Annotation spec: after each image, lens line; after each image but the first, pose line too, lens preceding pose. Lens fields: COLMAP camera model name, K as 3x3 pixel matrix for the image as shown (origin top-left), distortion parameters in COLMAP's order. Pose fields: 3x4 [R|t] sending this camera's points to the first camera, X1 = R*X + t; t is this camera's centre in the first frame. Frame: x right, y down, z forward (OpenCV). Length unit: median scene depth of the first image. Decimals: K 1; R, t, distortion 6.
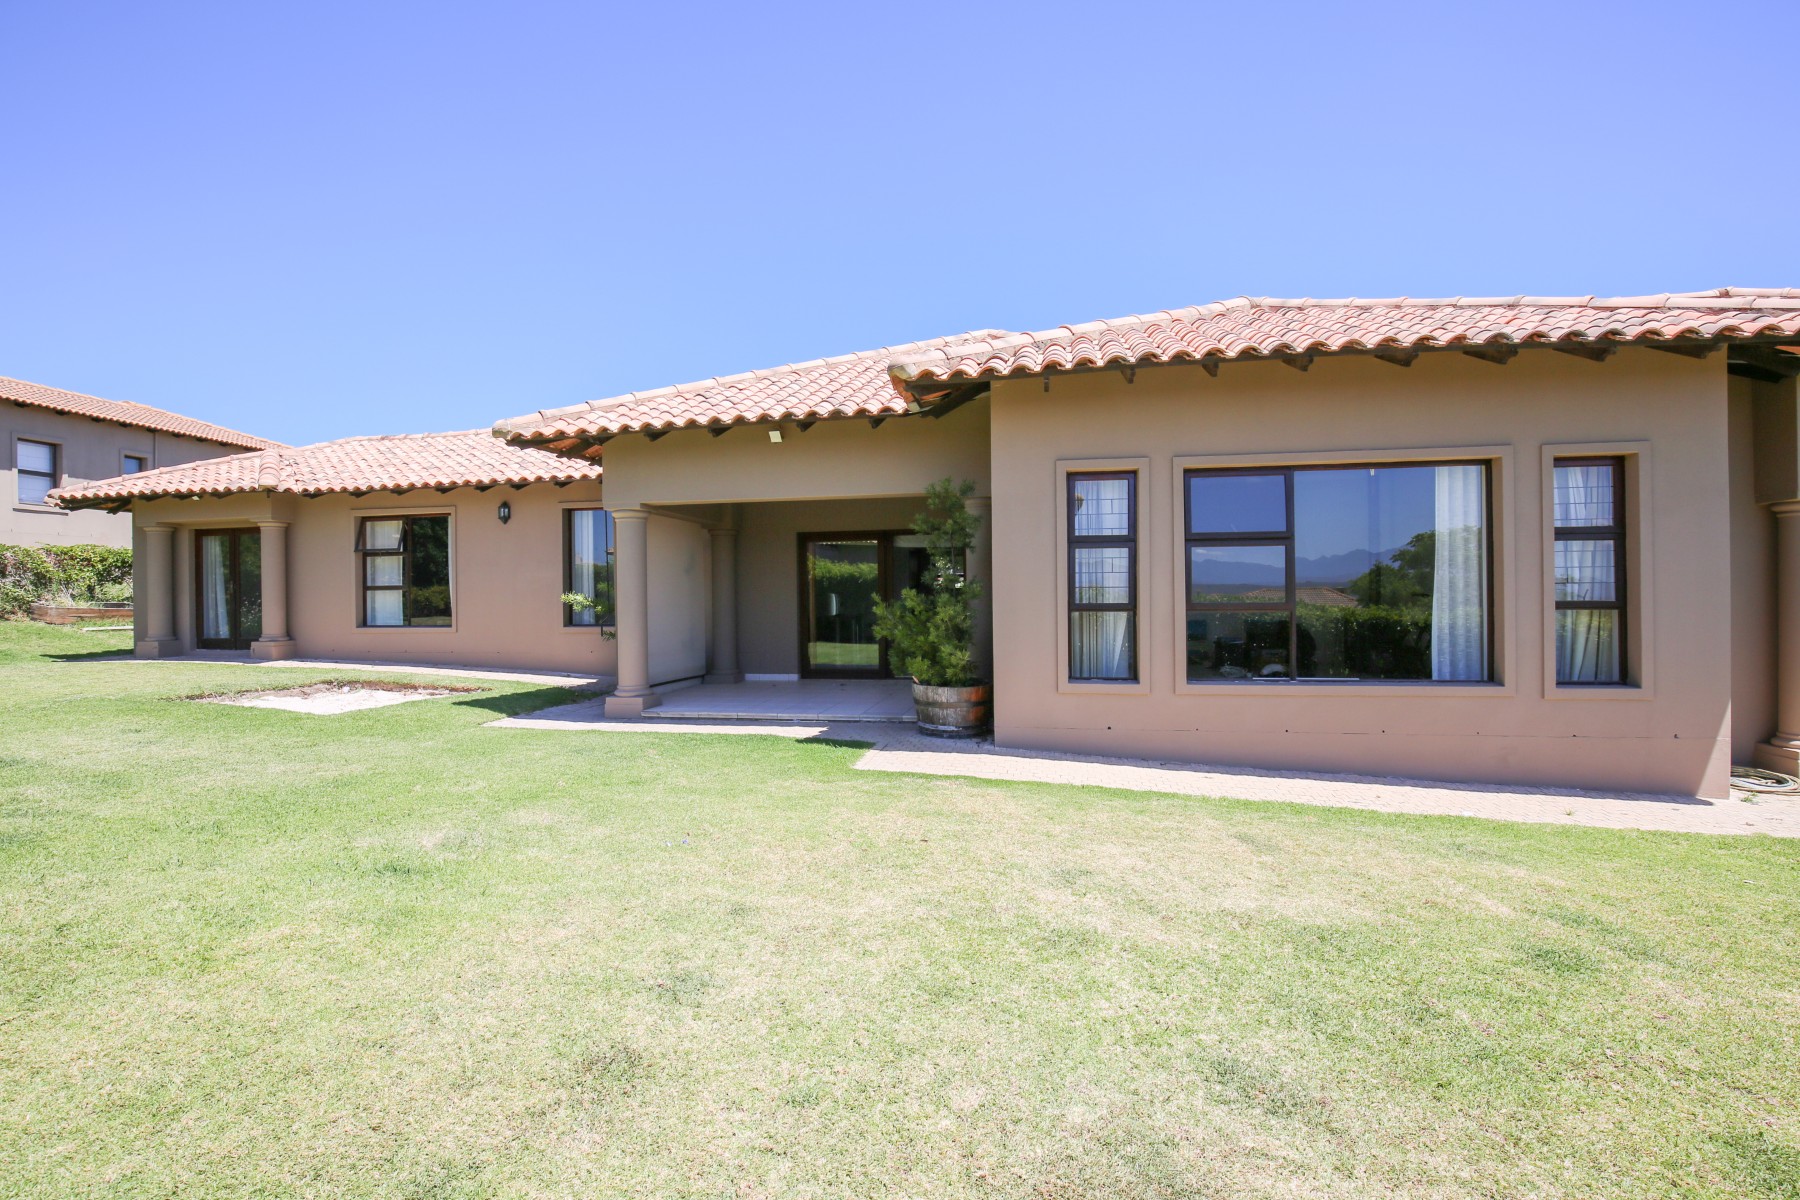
lens RADIAL K [[829.8, 0, 900.0], [0, 829.8, 600.0], [0, 0, 1]] dist [-0.002357, -0.000337]
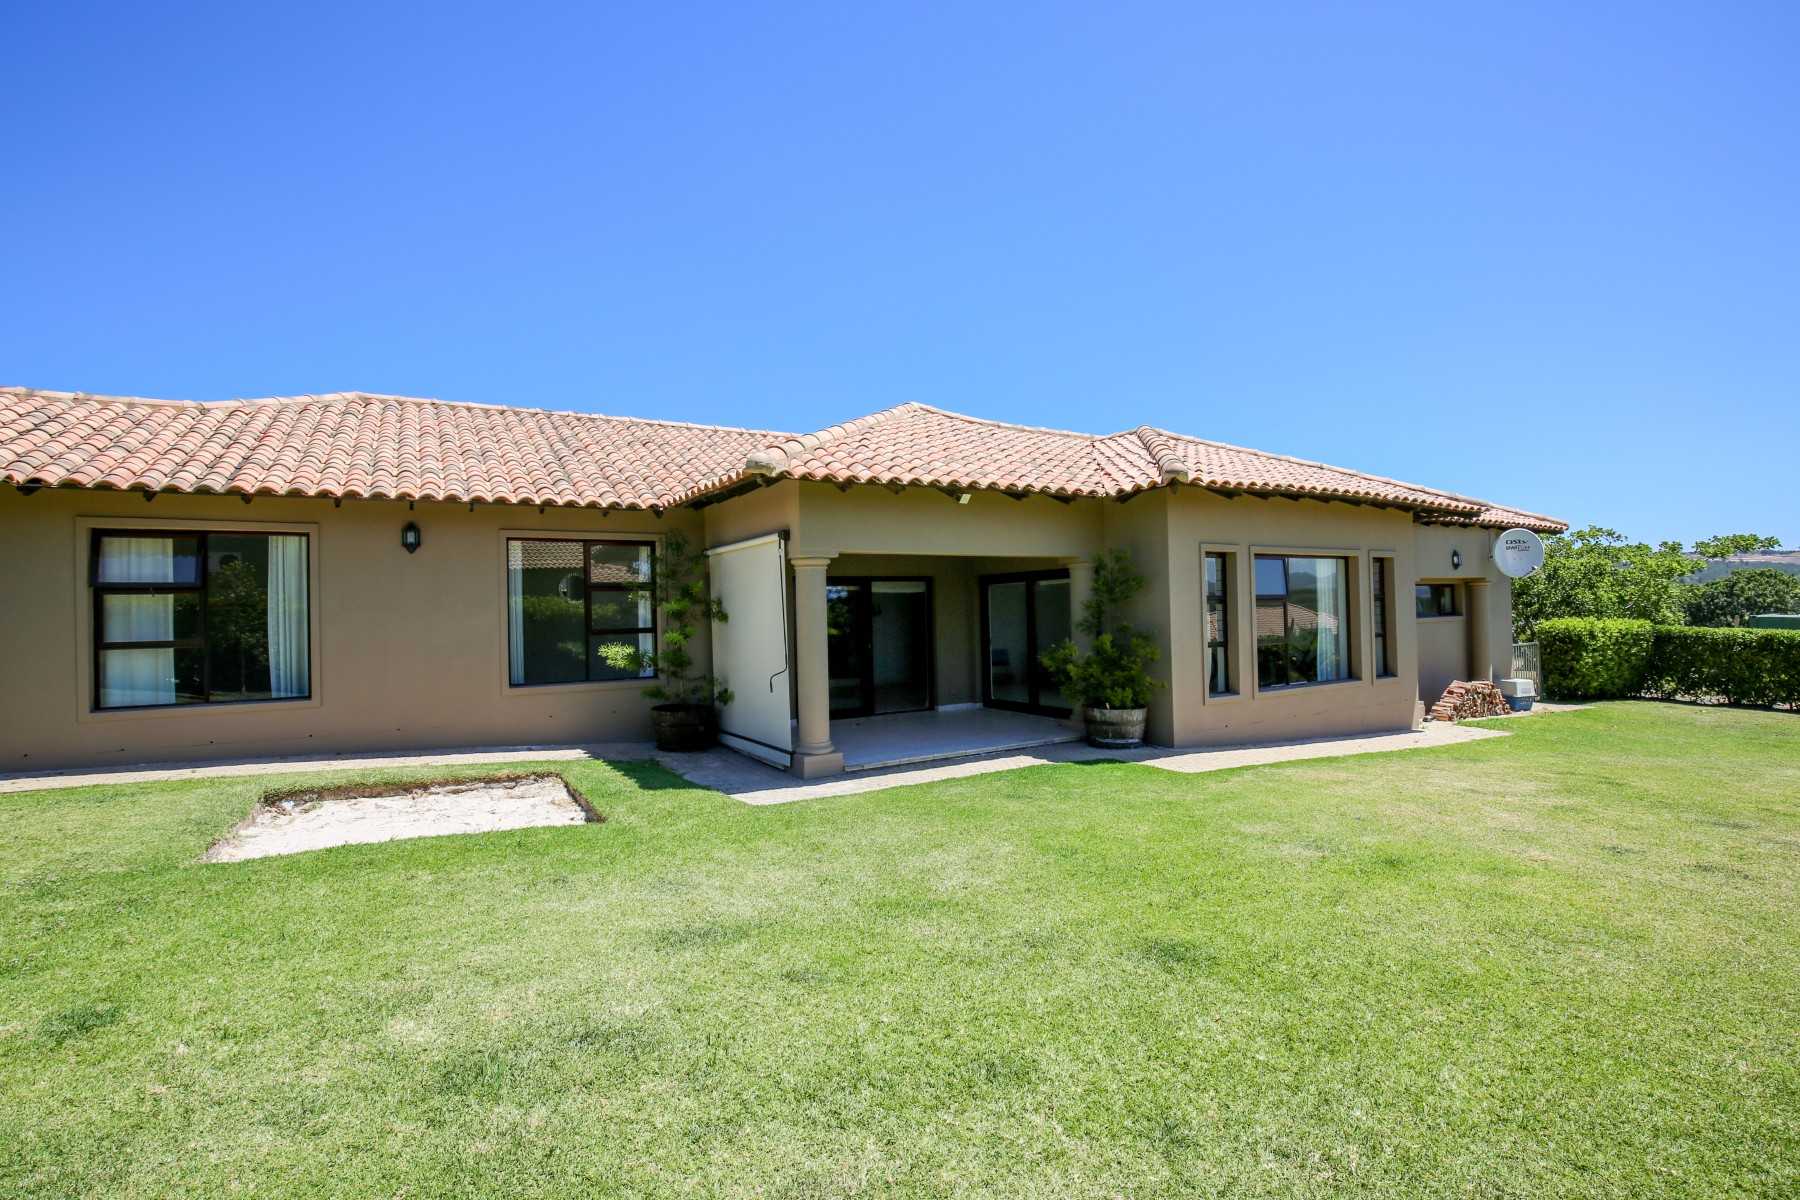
lens RADIAL K [[829.8, 0, 900.0], [0, 829.8, 600.0], [0, 0, 1]] dist [-0.002357, -0.000337]
pose [[0.736092, 0.006196, 0.676854, -0.962015], [0.018485, 0.999401, -0.029251, -0.030805], [-0.676629, 0.034043, 0.735536, 0.248498]]
